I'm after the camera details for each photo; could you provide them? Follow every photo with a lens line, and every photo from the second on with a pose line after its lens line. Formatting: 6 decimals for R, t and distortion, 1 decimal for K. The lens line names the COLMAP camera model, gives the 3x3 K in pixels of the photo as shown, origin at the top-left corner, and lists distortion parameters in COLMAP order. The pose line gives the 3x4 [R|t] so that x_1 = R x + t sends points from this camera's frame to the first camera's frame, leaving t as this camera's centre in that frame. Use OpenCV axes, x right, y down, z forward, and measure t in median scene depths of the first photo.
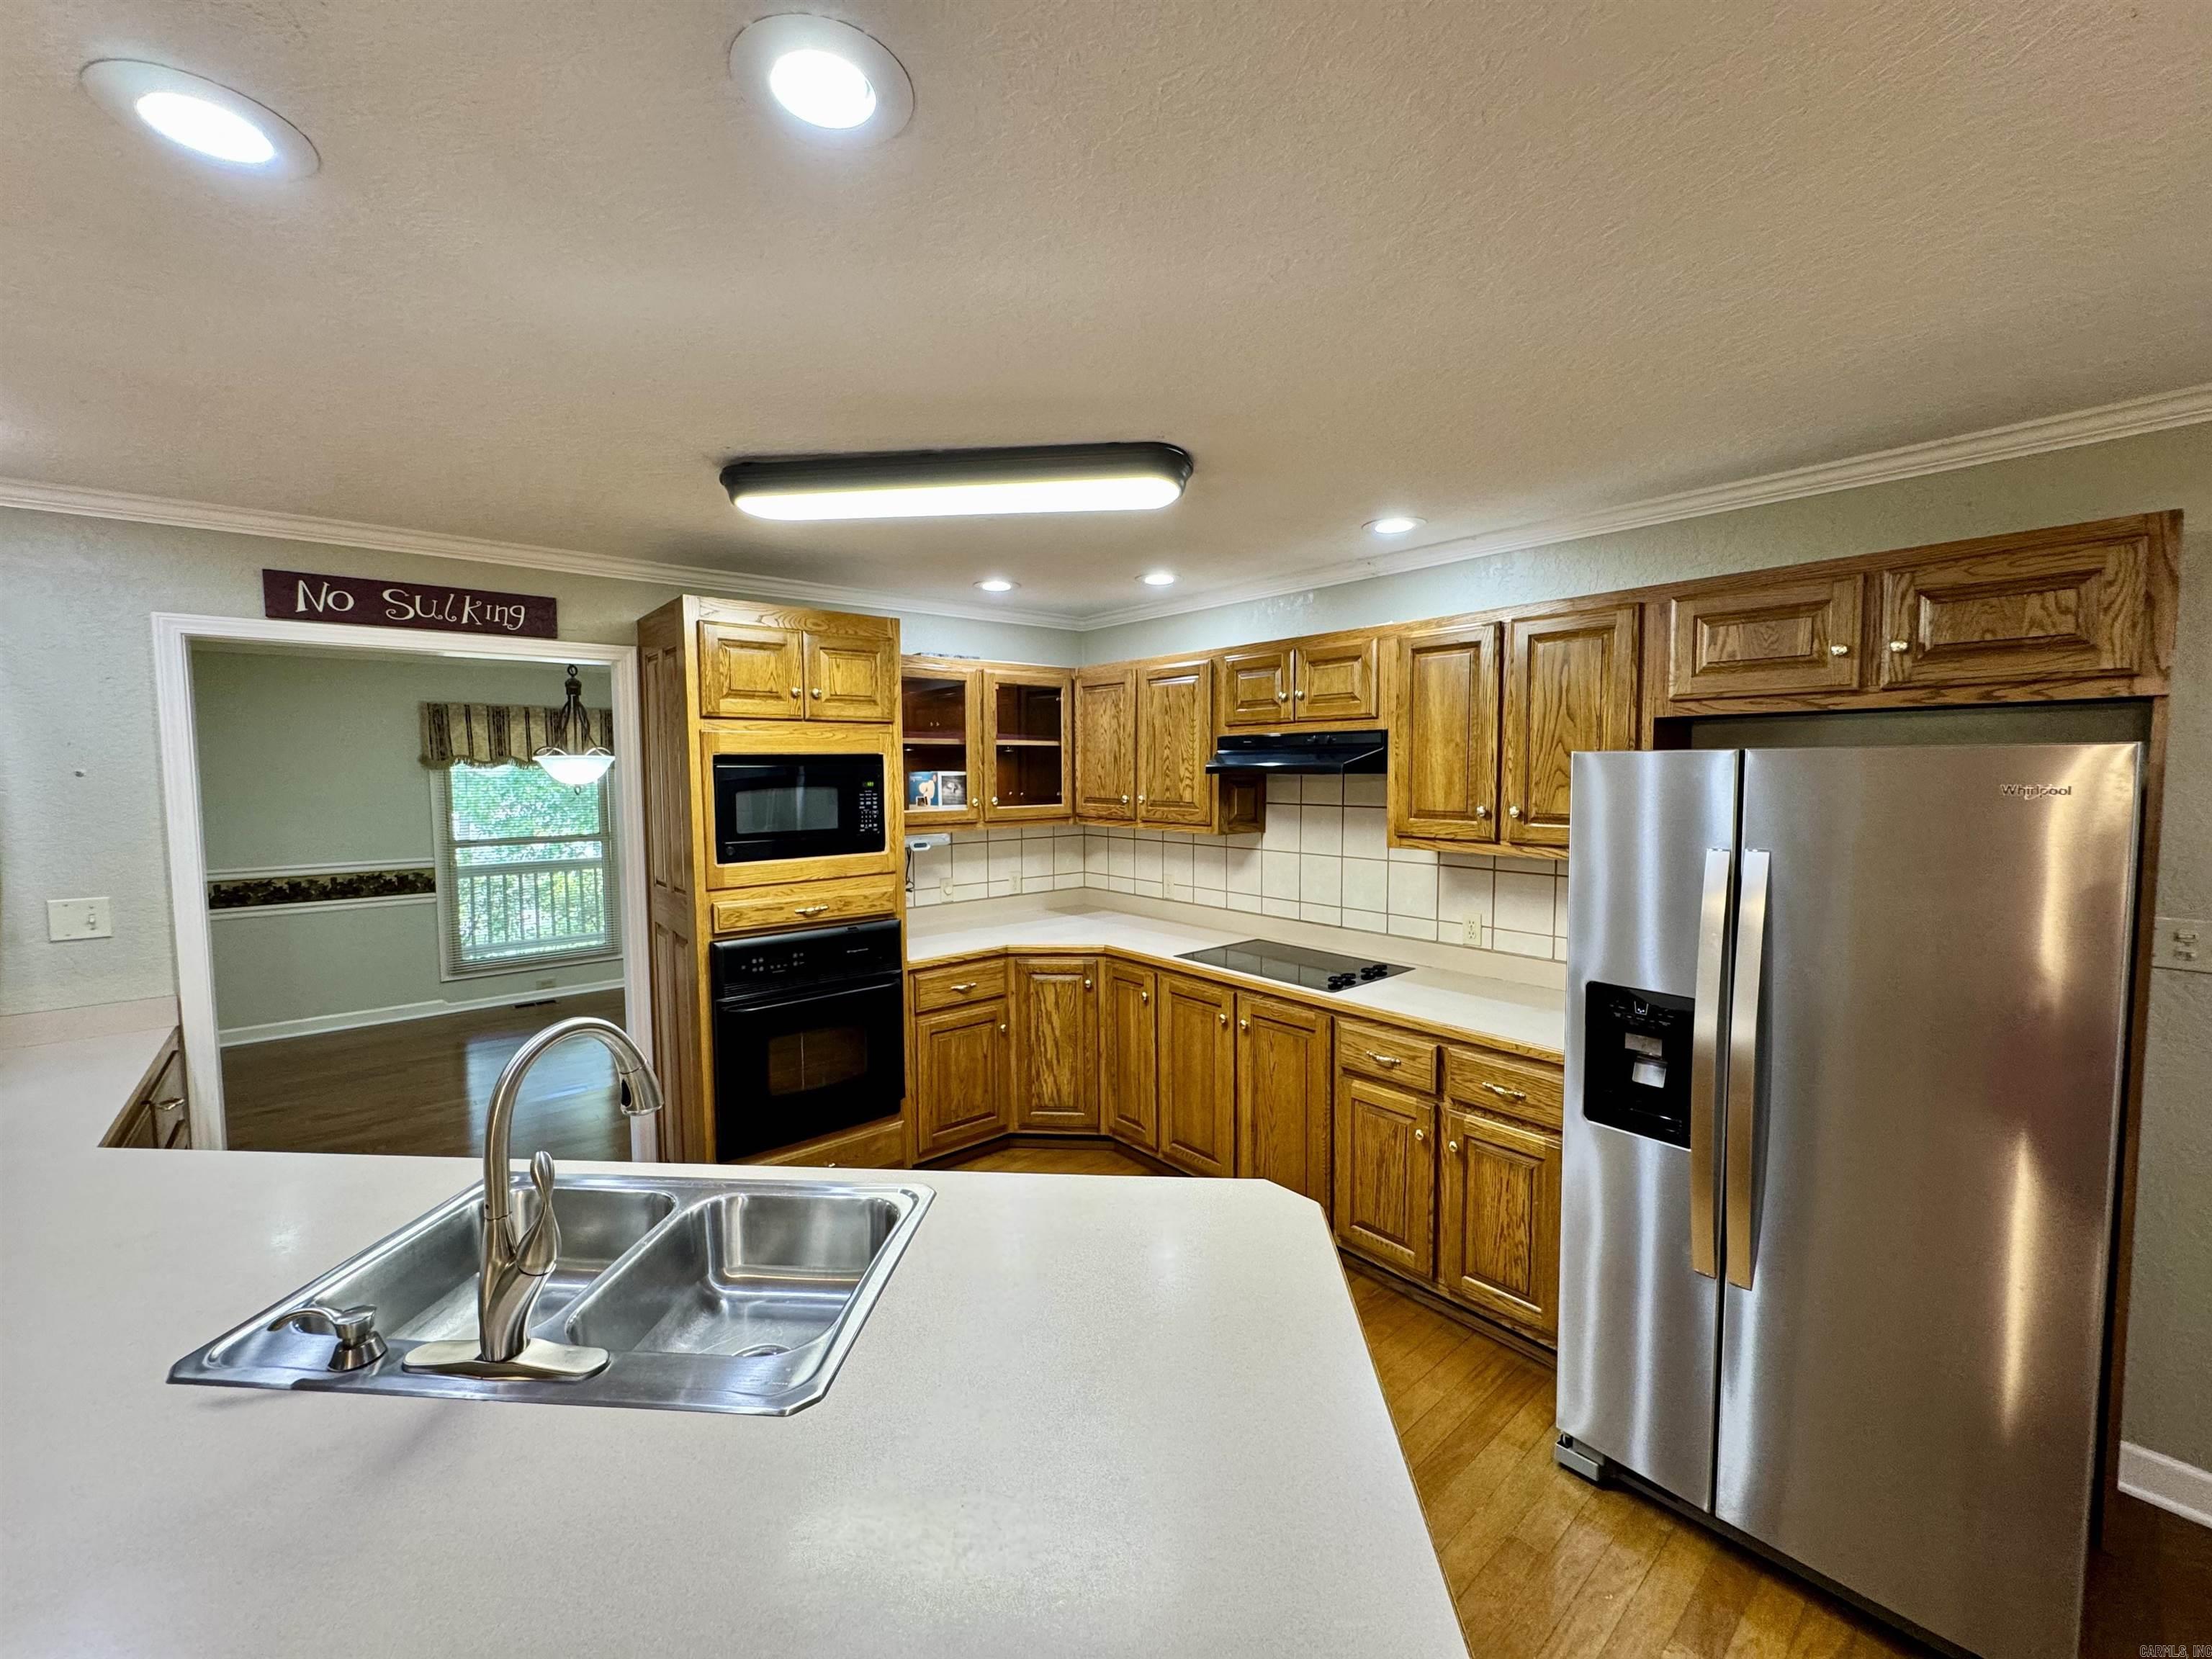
lens RADIAL K [[886.2, 0, 1099.7], [0, 886.2, 825.3], [0, 0, 1]] dist [-0.002276, 0.000582]
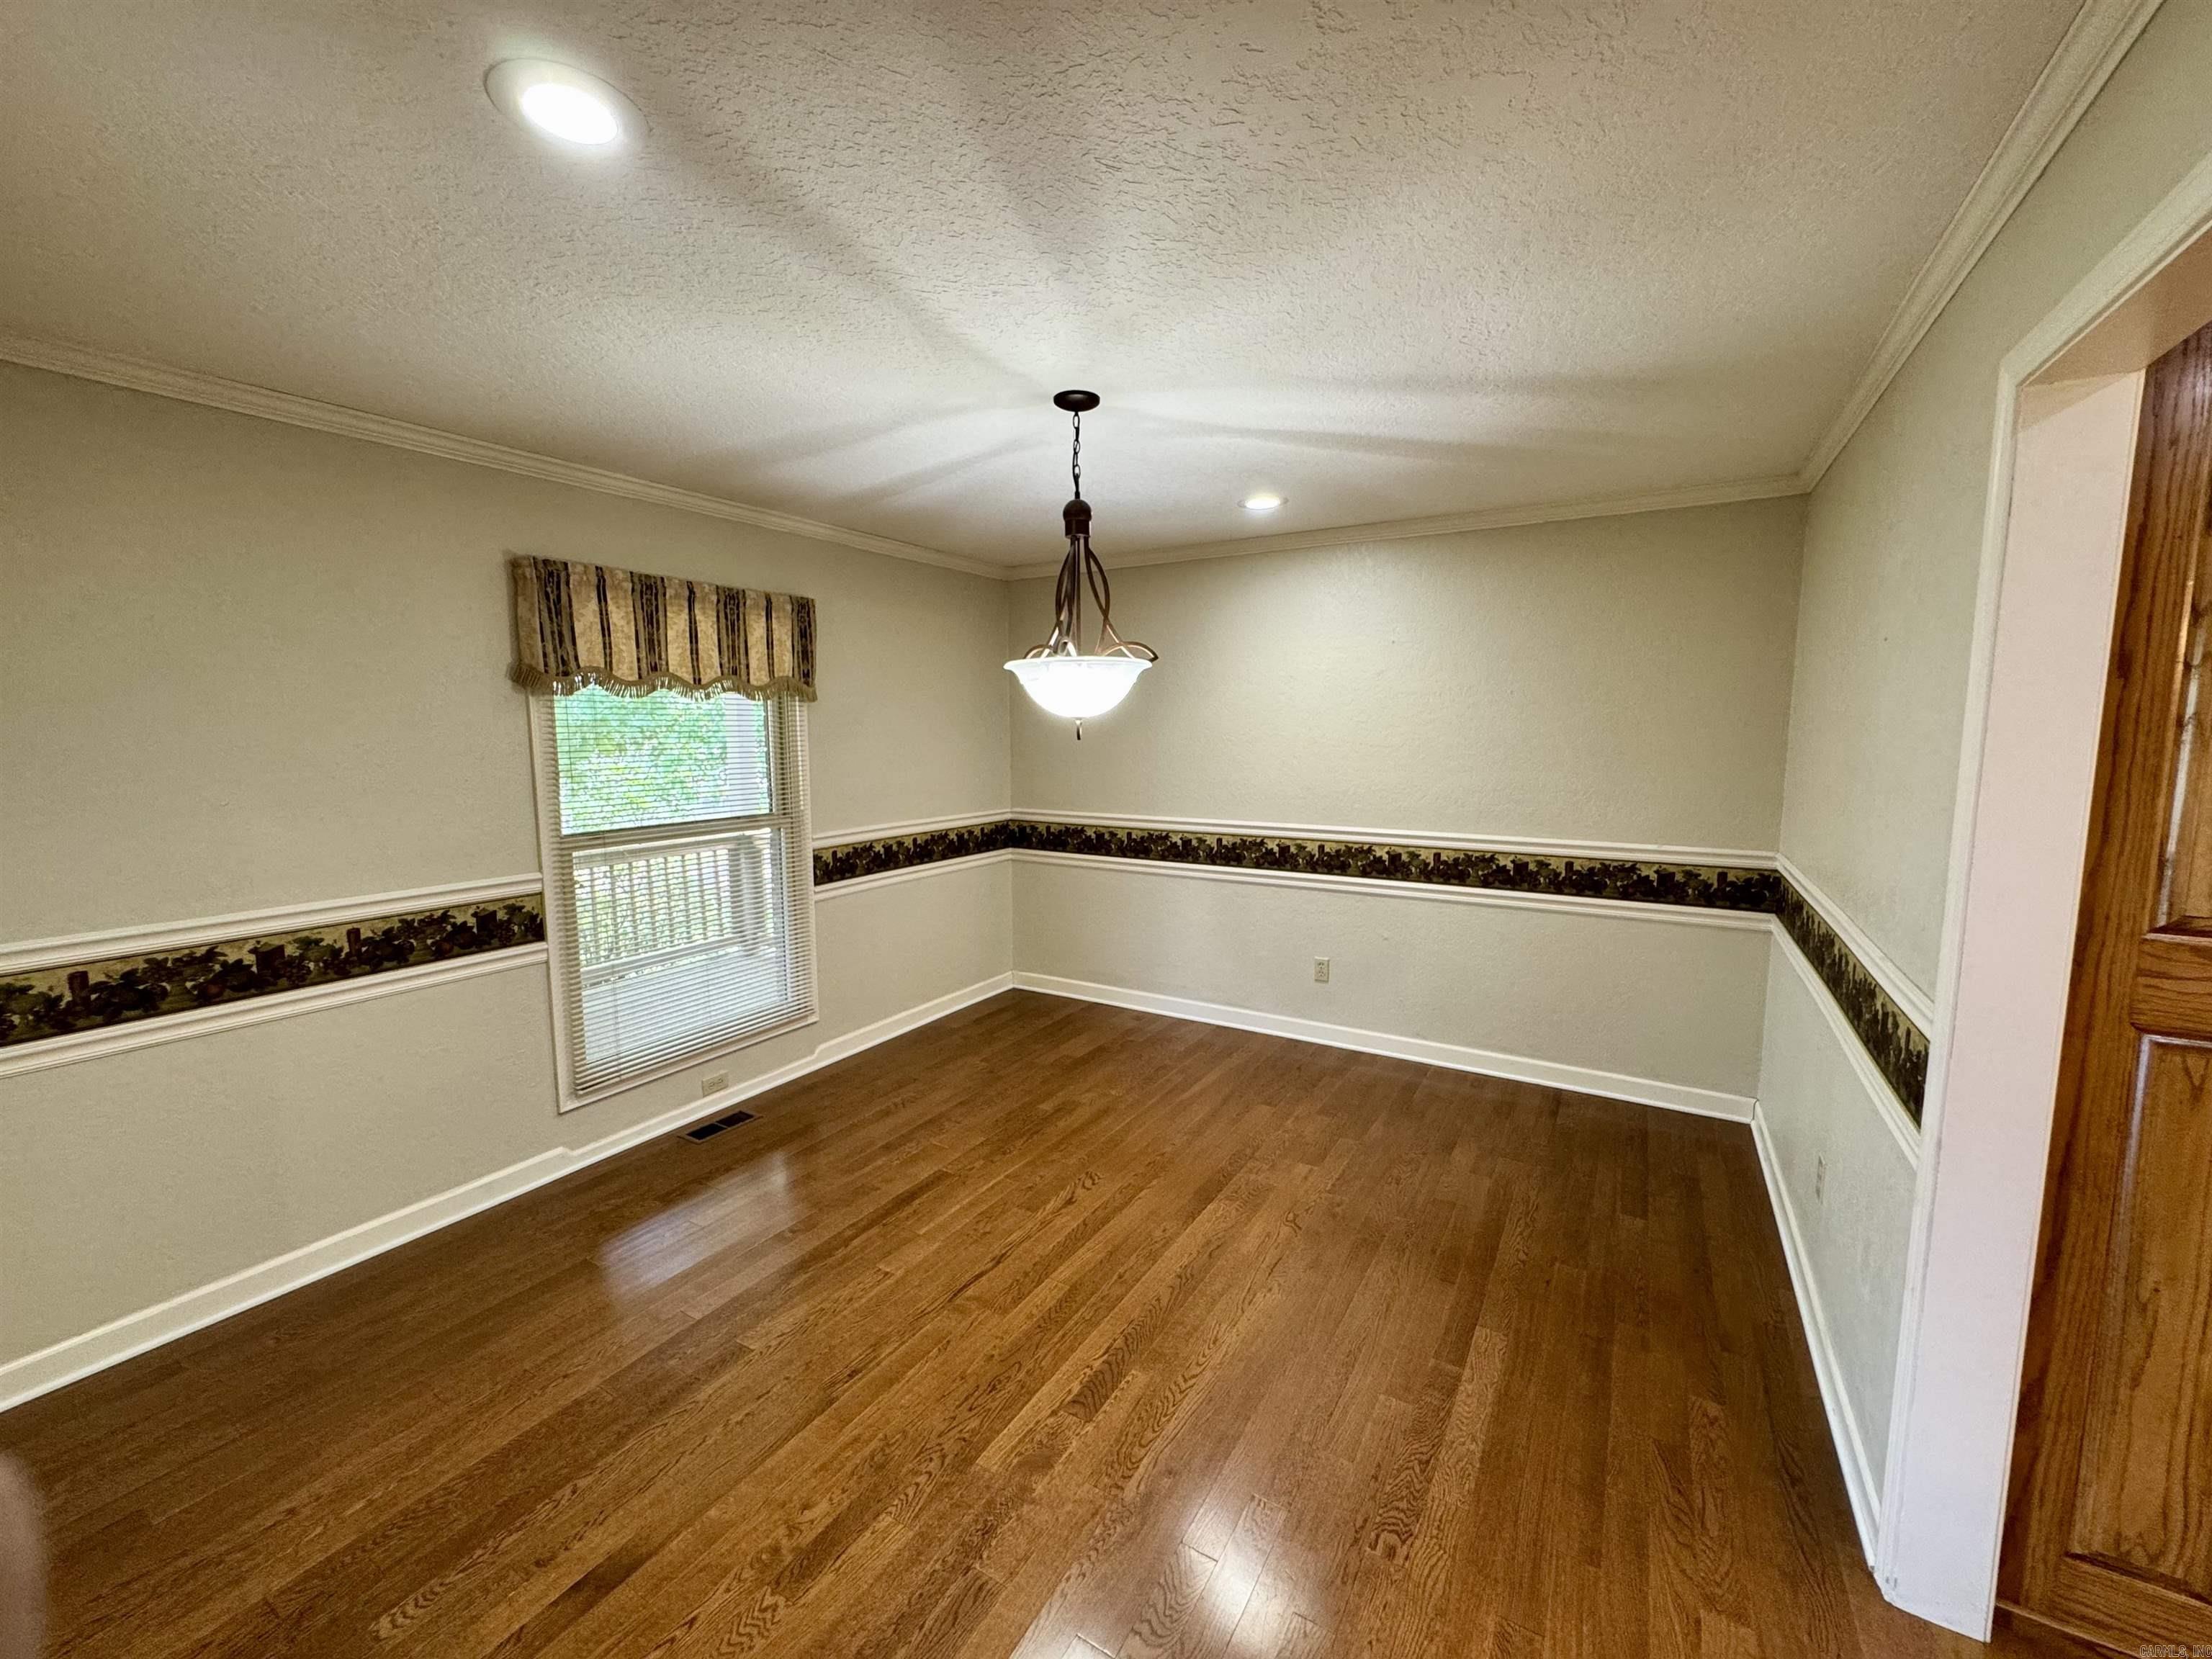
lens RADIAL K [[886.2, 0, 1106.1], [0, 886.2, 825.0], [0, 0, 1]] dist [-0.002276, 0.000582]
pose [[0.950956, -0.036315, 0.307187, -0.610582], [0.023947, 0.998747, 0.043937, -0.004674], [-0.308398, -0.034426, 0.950634, 0.433602]]
